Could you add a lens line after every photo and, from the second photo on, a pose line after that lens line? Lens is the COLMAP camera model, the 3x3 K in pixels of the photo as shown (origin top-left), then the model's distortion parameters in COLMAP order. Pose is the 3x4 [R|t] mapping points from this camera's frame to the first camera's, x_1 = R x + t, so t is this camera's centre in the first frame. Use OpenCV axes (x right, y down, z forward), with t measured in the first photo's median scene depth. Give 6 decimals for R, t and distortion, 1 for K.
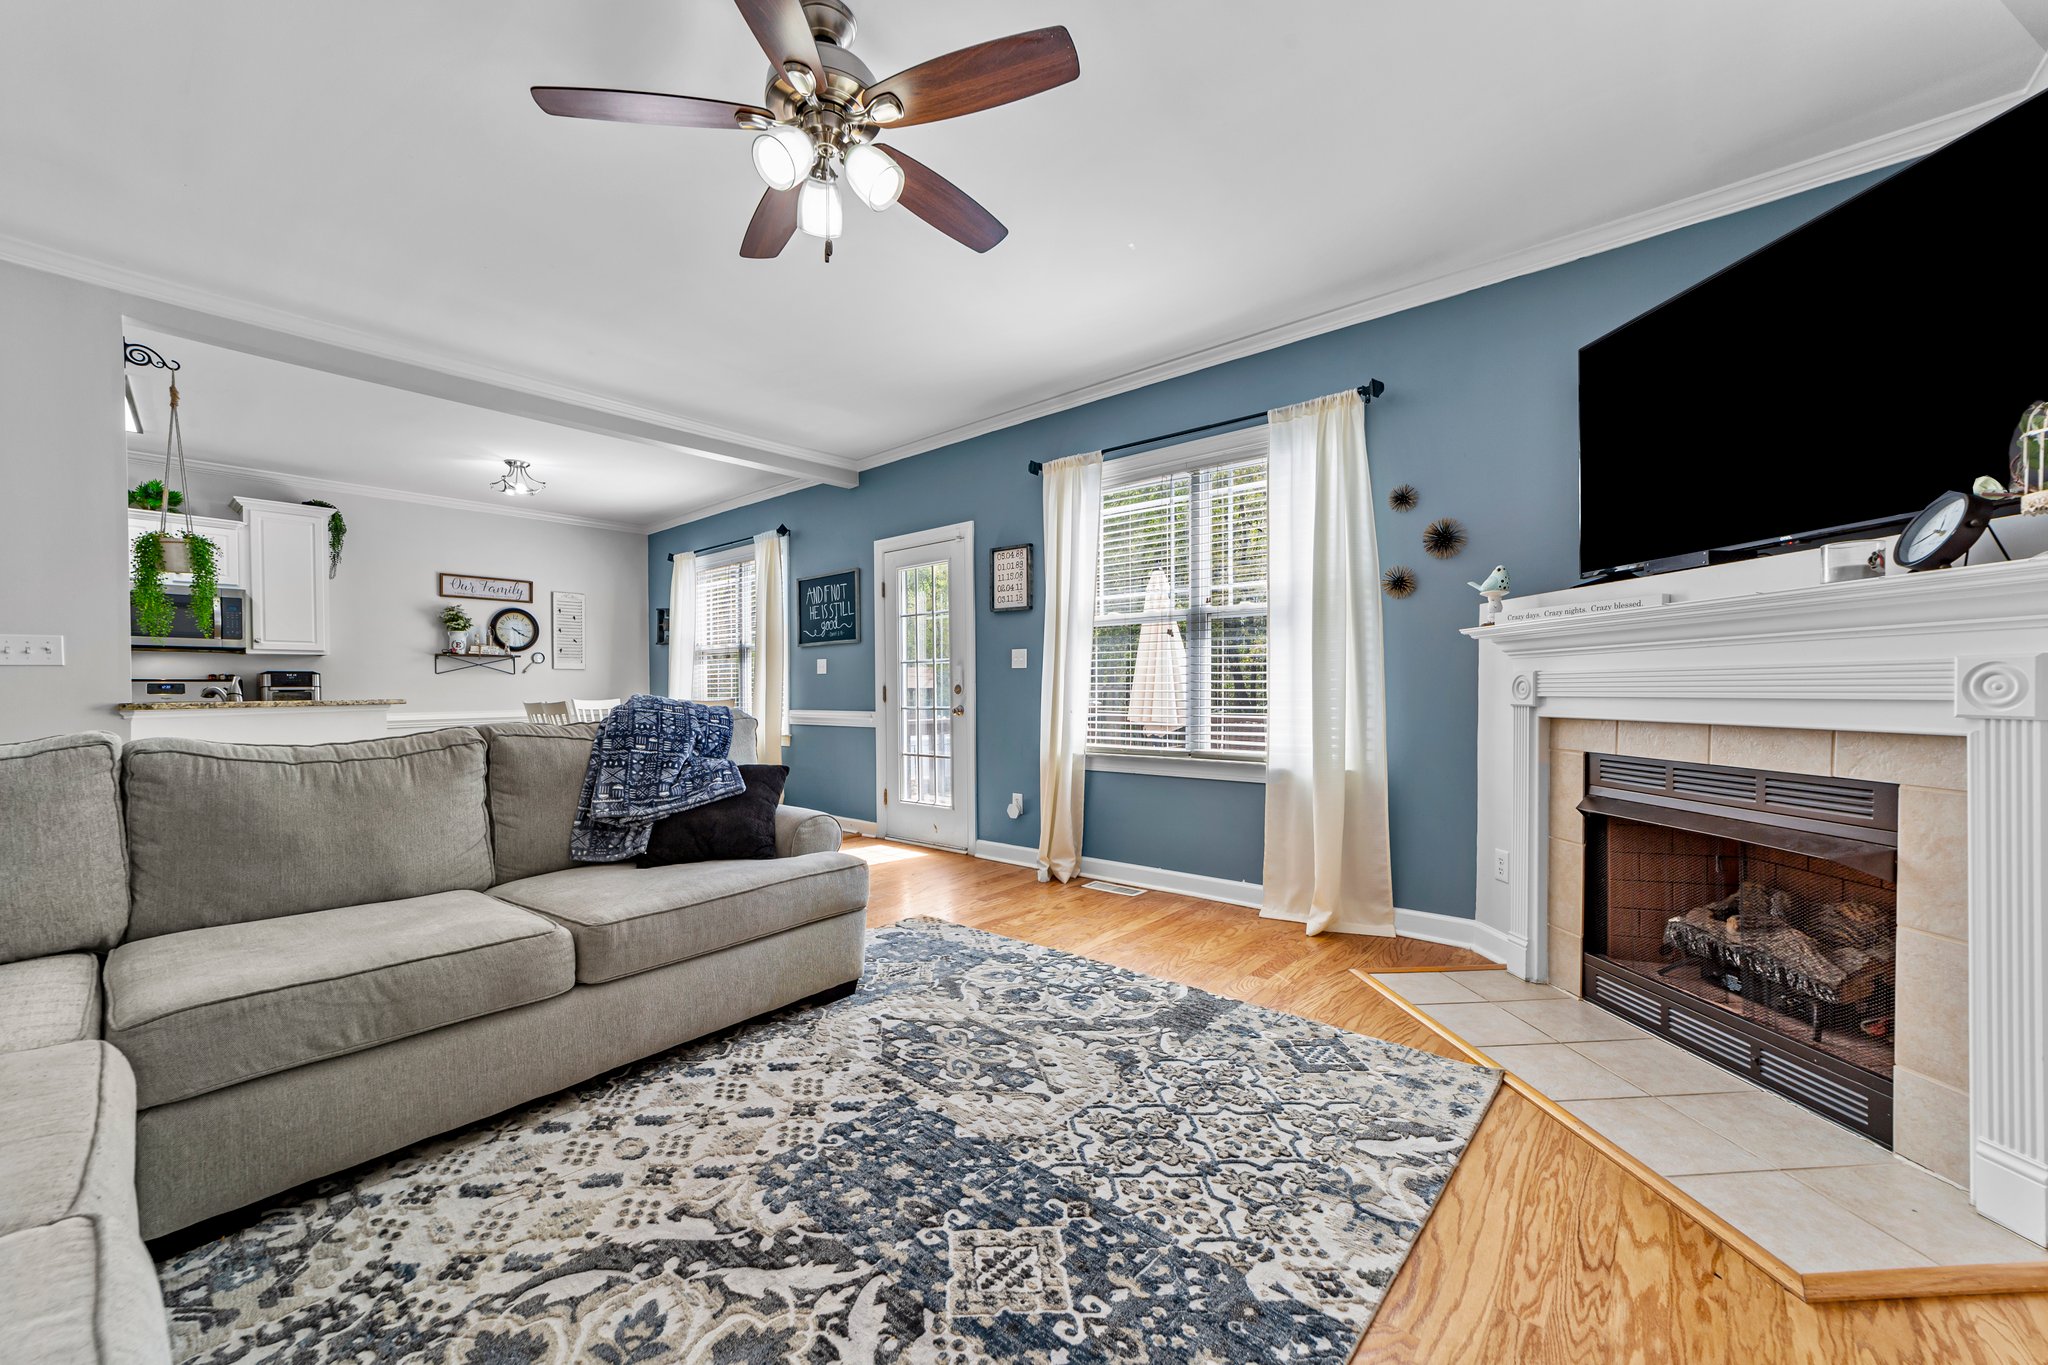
lens RADIAL K [[799.4, 0, 1020.2], [0, 799.4, 694.5], [0, 0, 1]] dist [-0.000889, 0.000050]
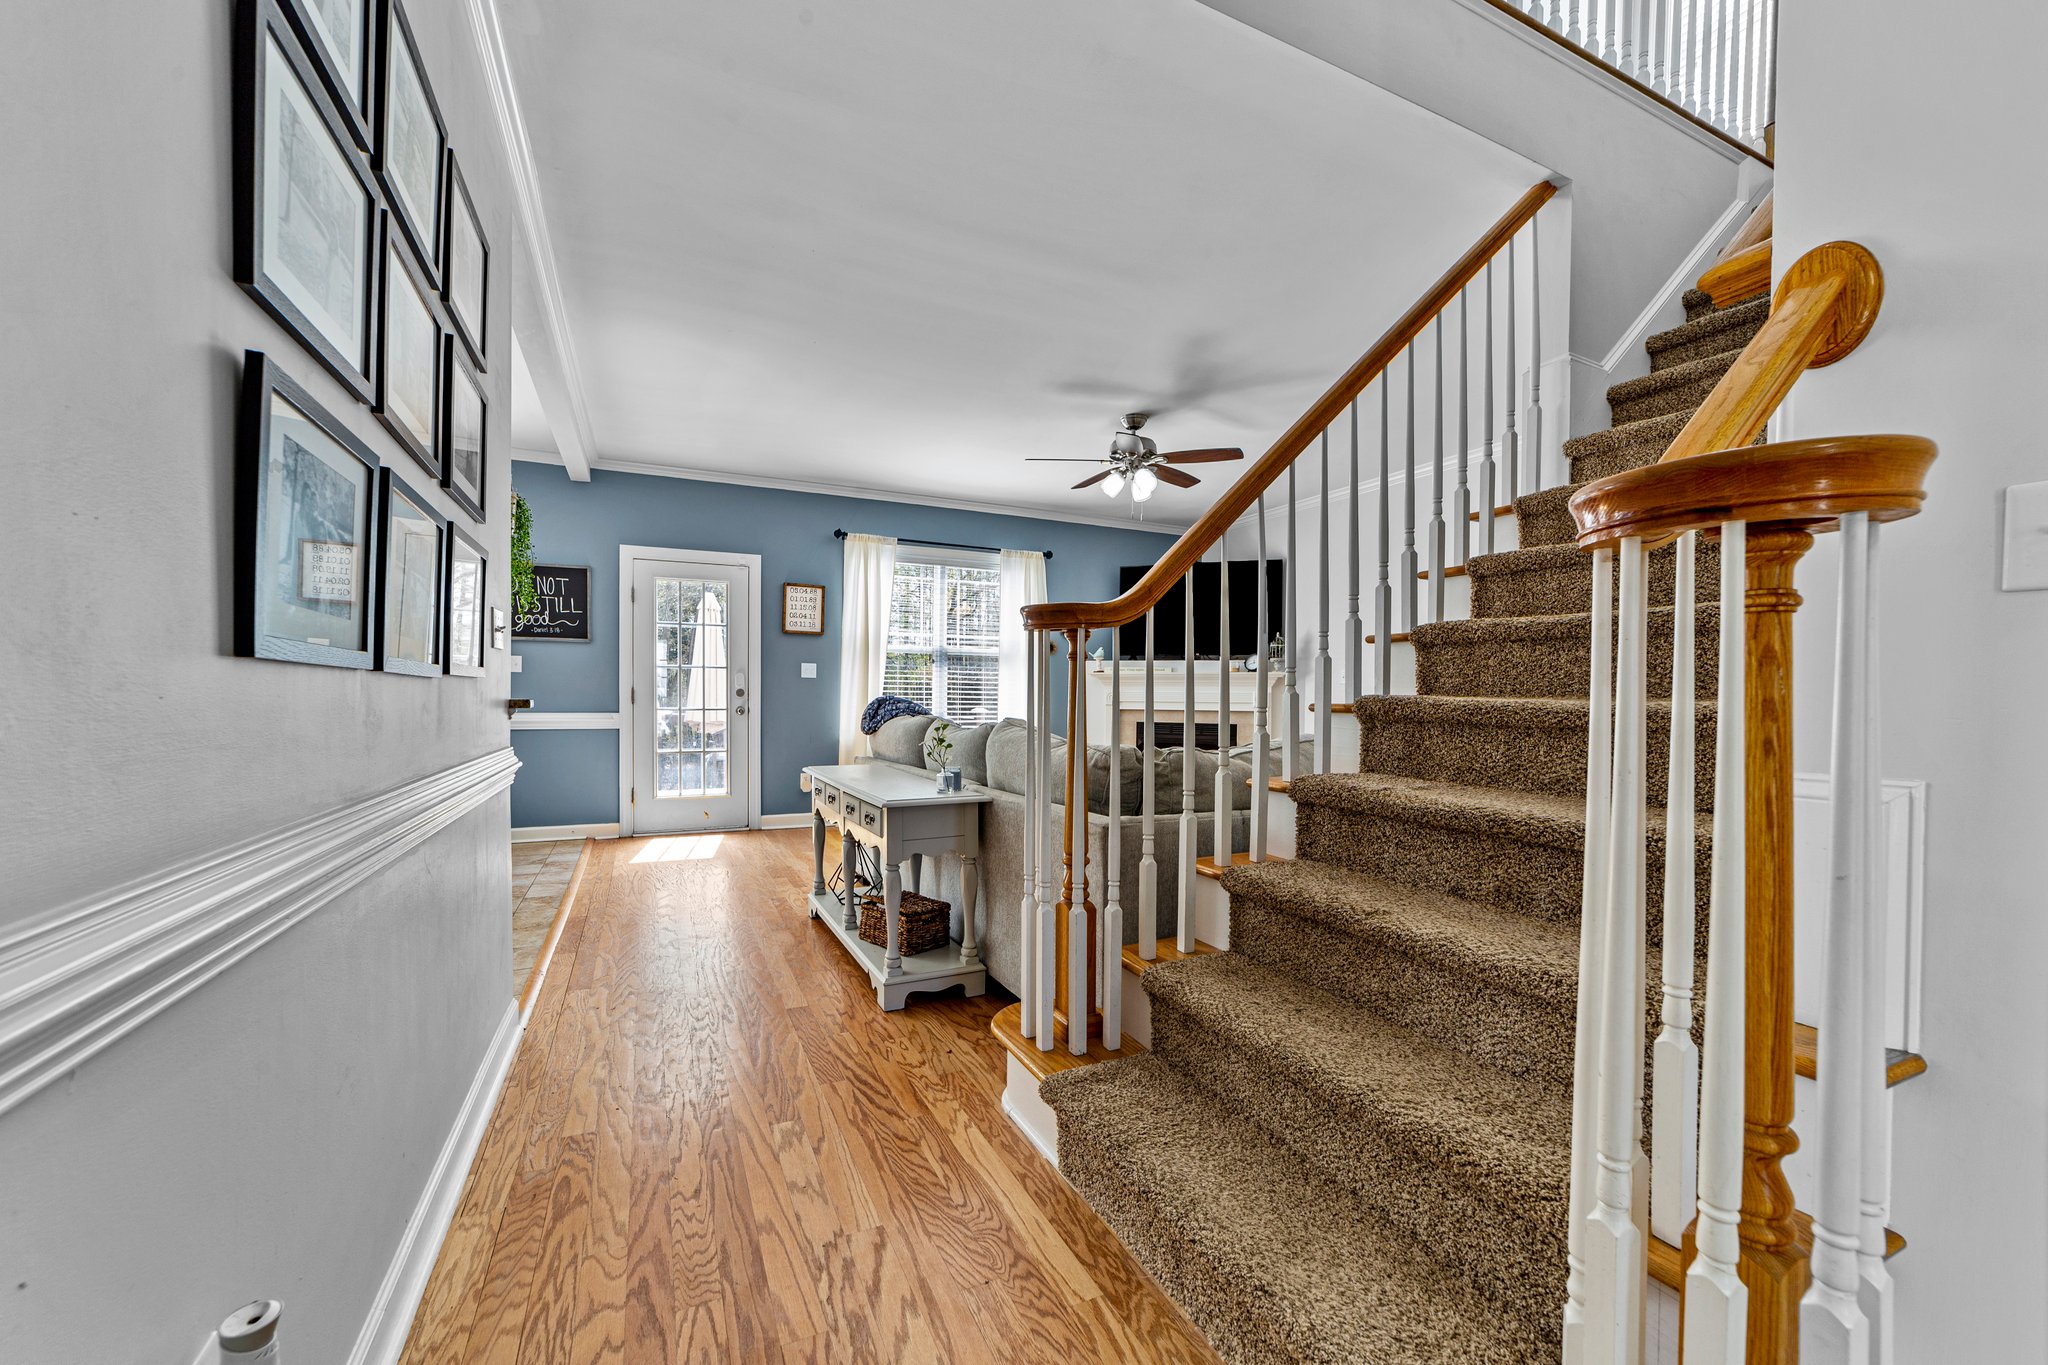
lens RADIAL K [[799.4, 0, 1021.4], [0, 799.4, 696.4], [0, 0, 1]] dist [-0.000889, 0.000050]
pose [[0.416689, 0.012668, 0.908961, -1.048094], [-0.005759, 0.999920, -0.011296, 0.011180], [-0.909031, -0.000528, 0.416728, 0.130723]]
